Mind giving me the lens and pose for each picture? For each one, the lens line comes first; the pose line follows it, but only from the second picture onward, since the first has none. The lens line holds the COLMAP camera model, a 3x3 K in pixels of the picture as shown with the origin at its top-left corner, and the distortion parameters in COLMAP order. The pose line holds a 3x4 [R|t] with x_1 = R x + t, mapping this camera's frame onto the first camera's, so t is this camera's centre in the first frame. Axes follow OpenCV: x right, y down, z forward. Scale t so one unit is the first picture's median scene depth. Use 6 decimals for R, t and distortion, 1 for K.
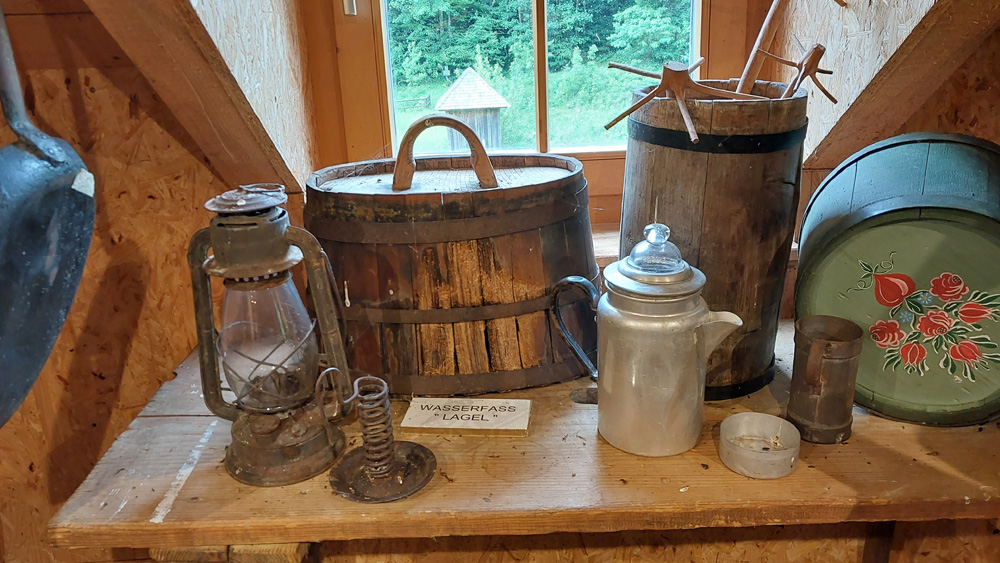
lens RADIAL K [[798.7, 0, 500.0], [0, 798.7, 281.5], [0, 0, 1]] dist [0.016593, -0.002430]
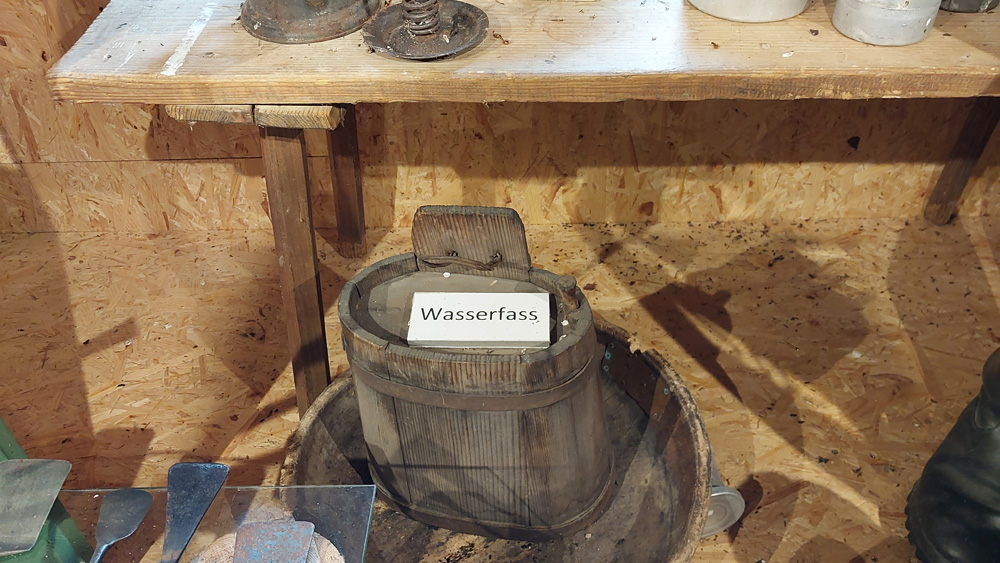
lens RADIAL K [[798.7, 0, 500.0], [0, 798.7, 281.5], [0, 0, 1]] dist [0.016593, -0.002430]
pose [[0.998610, 0.038603, -0.035896, -0.027852], [-0.021017, 0.916068, 0.400471, 0.142992], [0.048343, -0.399160, 0.915606, 0.126372]]
